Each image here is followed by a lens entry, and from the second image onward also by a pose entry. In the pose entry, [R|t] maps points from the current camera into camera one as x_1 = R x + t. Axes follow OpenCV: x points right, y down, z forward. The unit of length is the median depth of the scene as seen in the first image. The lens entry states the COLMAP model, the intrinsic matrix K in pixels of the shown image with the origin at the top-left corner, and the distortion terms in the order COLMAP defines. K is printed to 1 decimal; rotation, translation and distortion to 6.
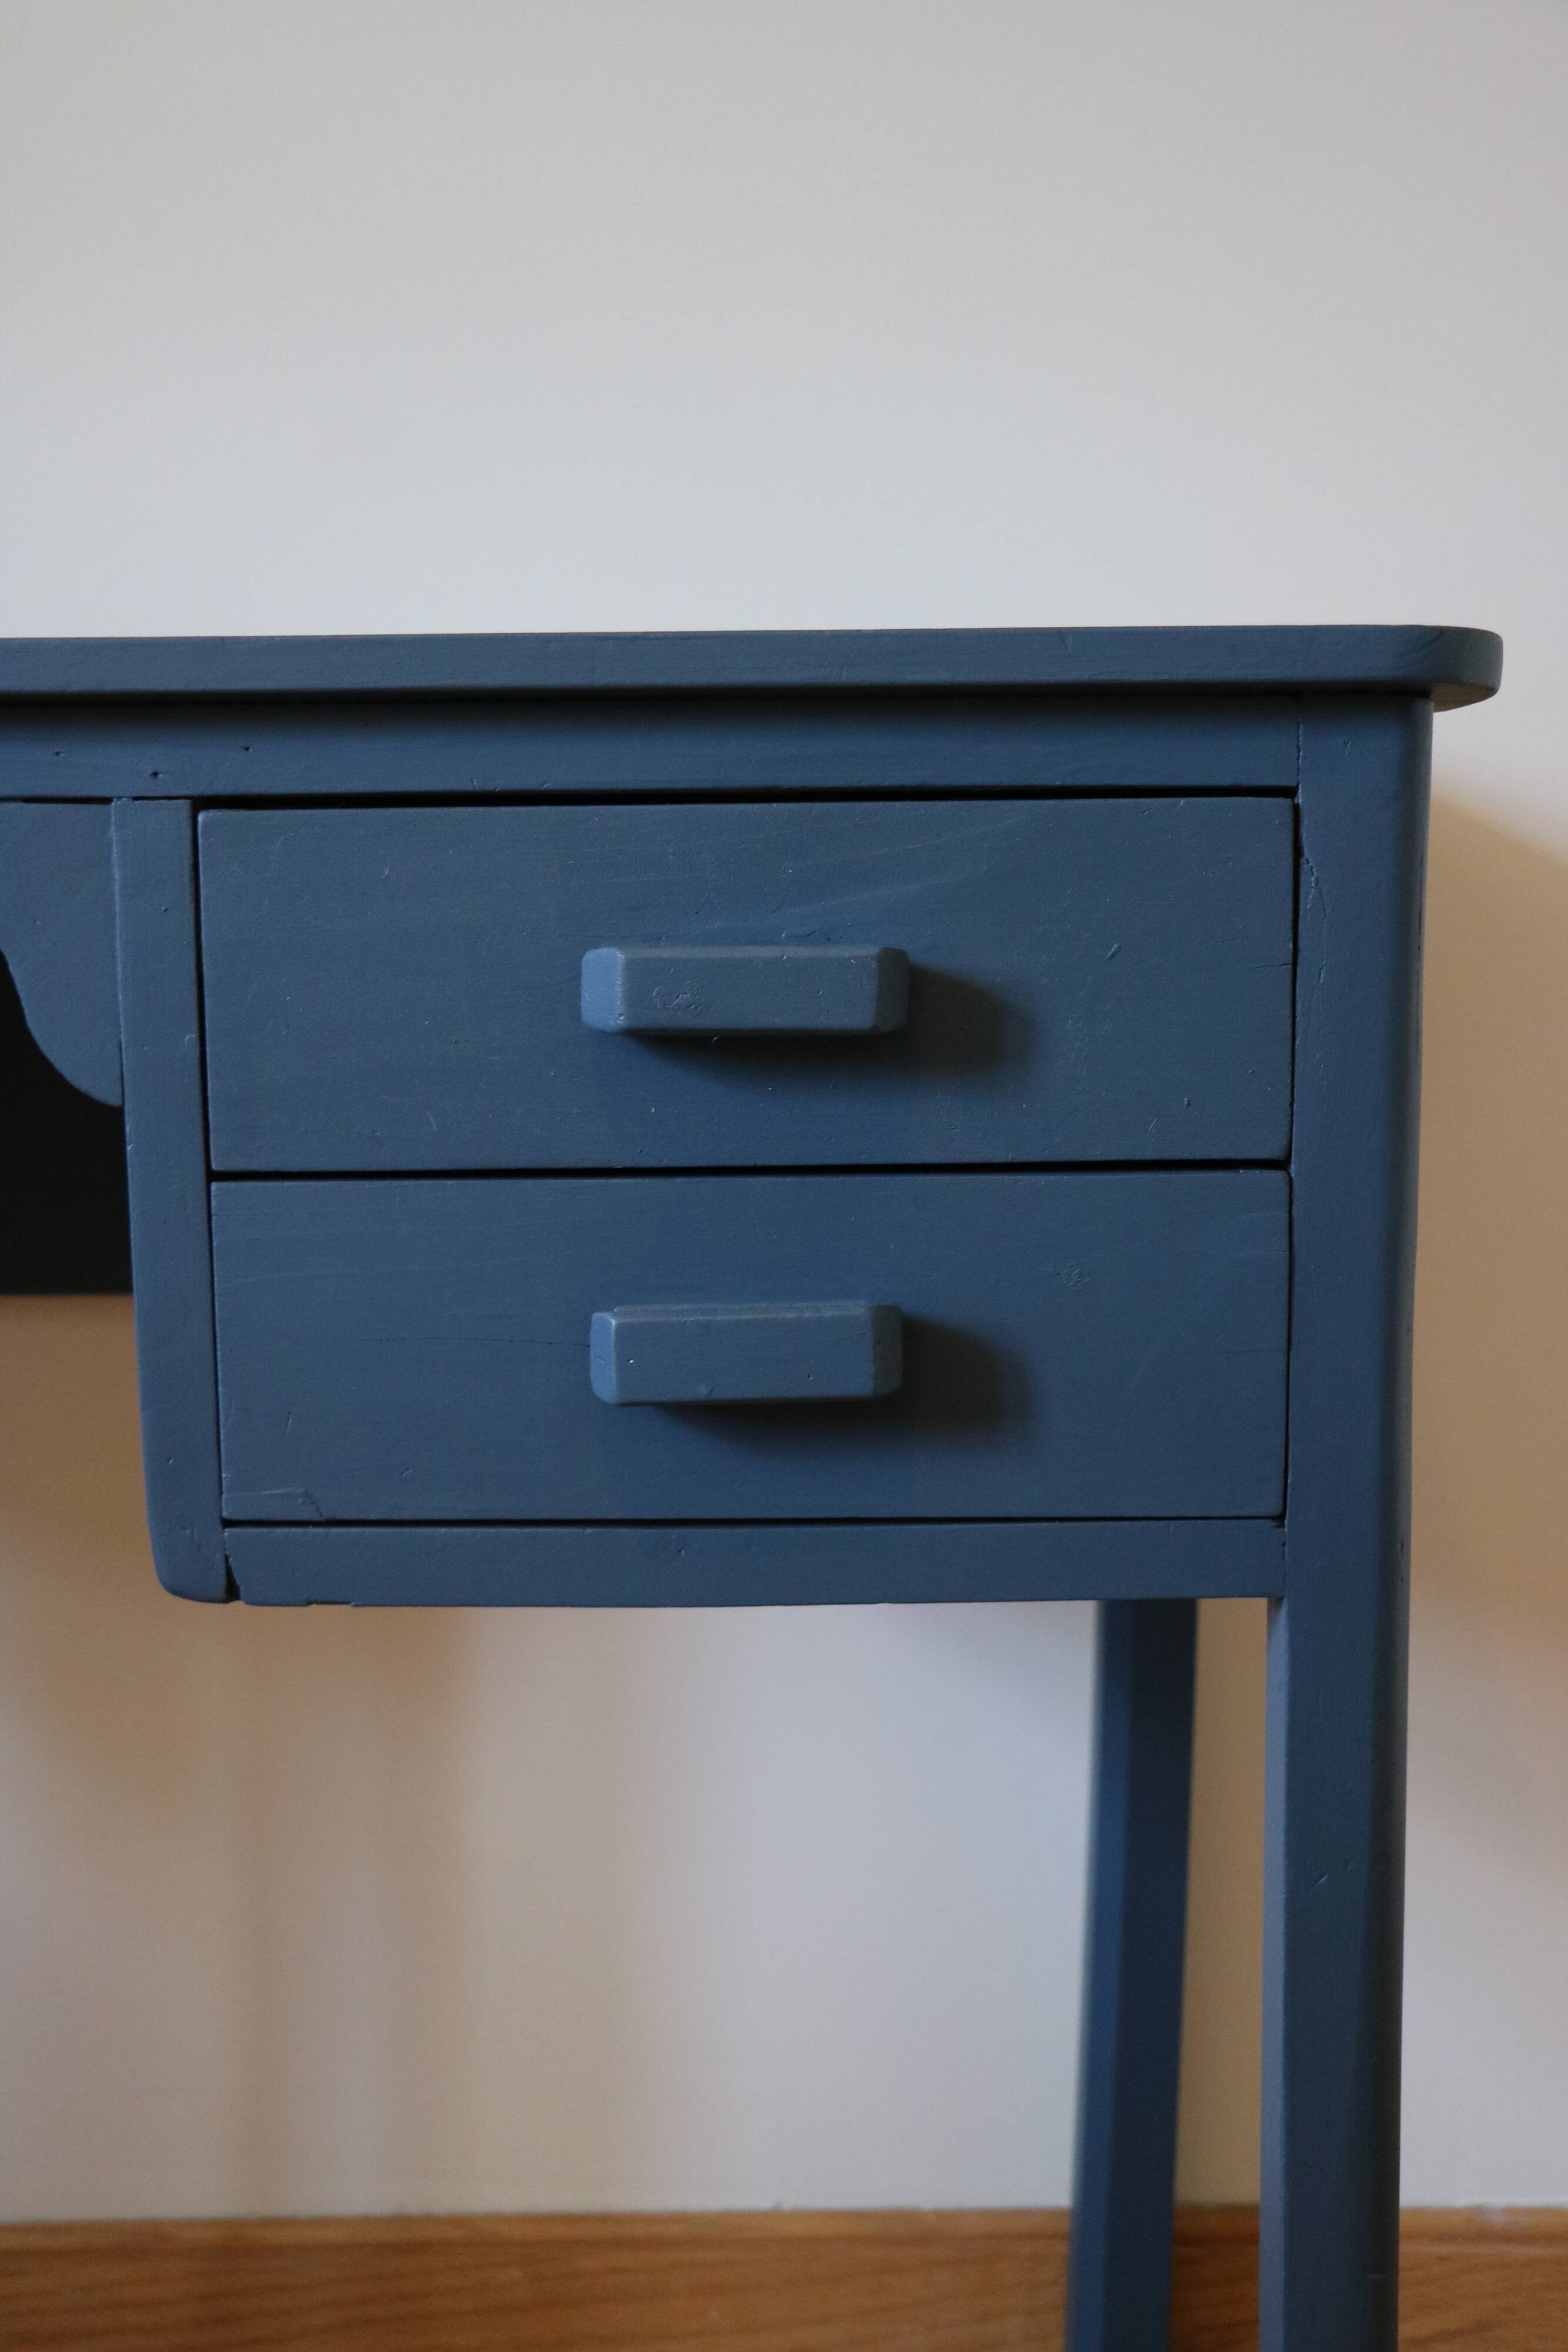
lens RADIAL K [[2833.5, 0, 784.0], [0, 2833.5, 1176.0], [0, 0, 1]] dist [-0.077141, 0.342714]
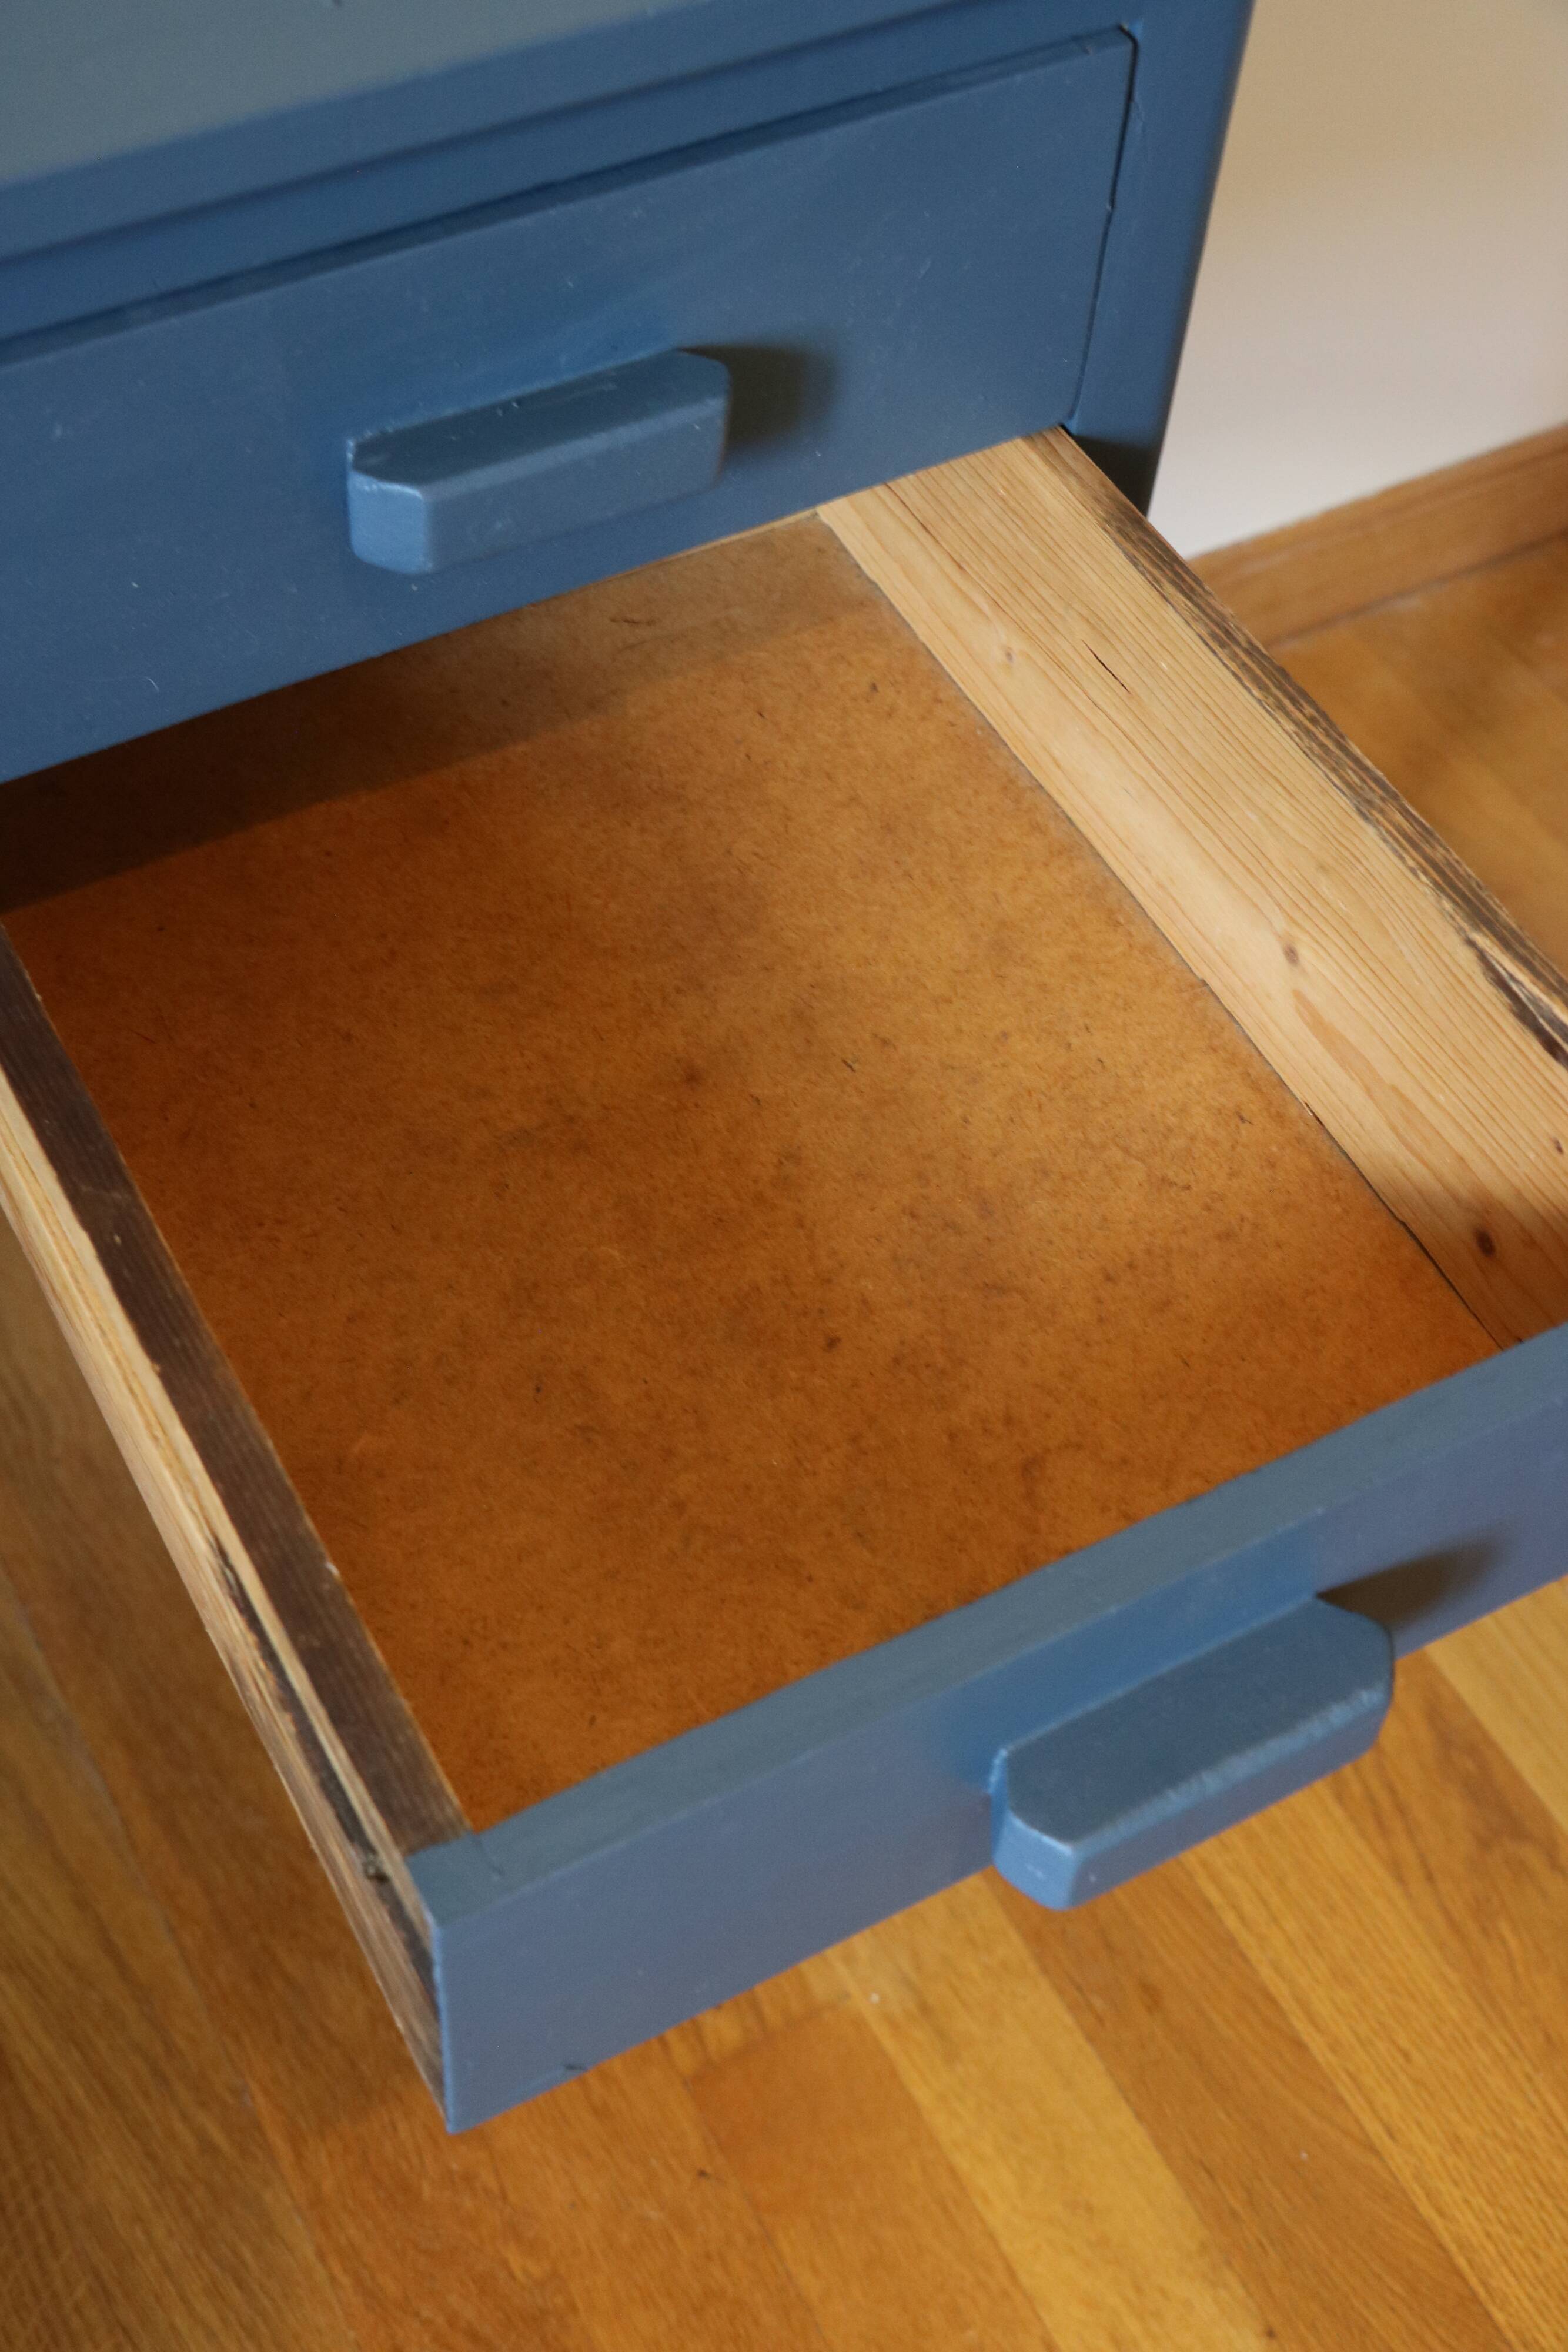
lens RADIAL K [[2833.5, 0, 784.0], [0, 2833.5, 1176.0], [0, 0, 1]] dist [-0.077141, 0.342714]
pose [[0.869265, -0.354700, 0.344335, -0.286290], [-0.000251, 0.696228, 0.717821, -0.474802], [-0.494346, -0.624063, 0.605117, 0.366055]]
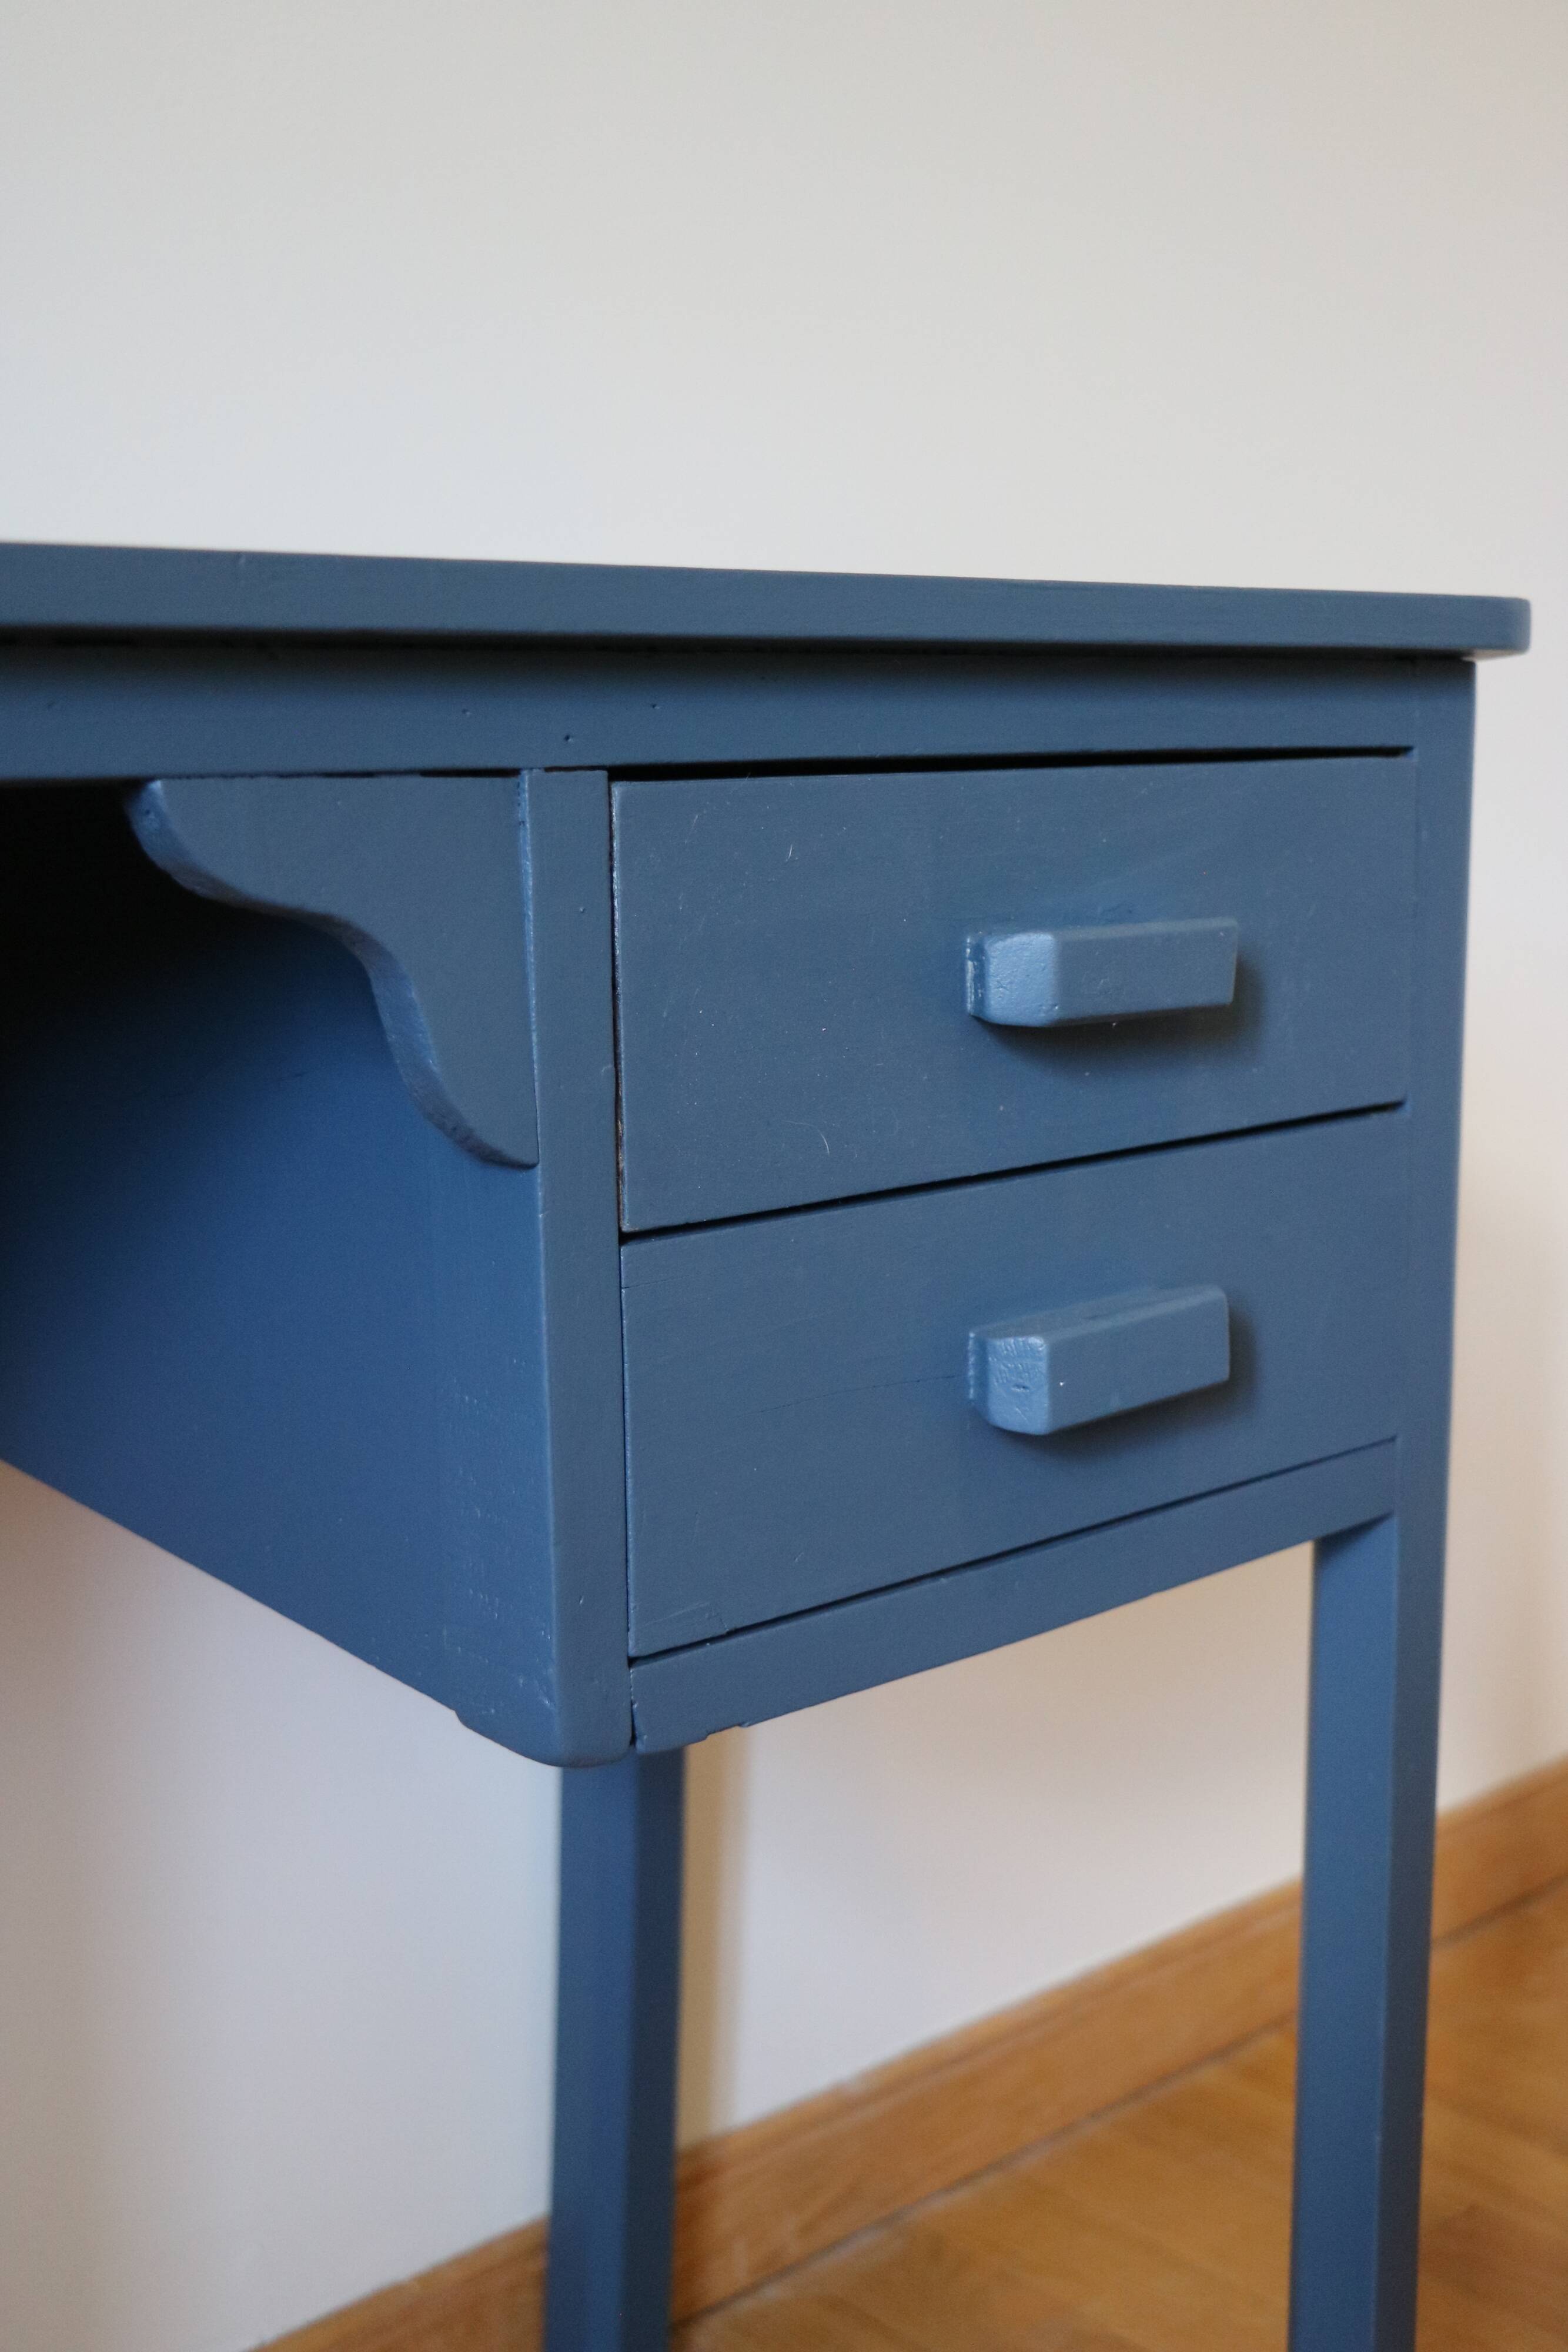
lens RADIAL K [[2833.5, 0, 784.0], [0, 2833.5, 1176.0], [0, 0, 1]] dist [-0.077141, 0.342714]
pose [[0.743711, -0.105651, 0.660100, -0.697475], [0.085501, 0.994356, 0.062820, -0.064322], [-0.663011, 0.009719, 0.748546, 0.366398]]
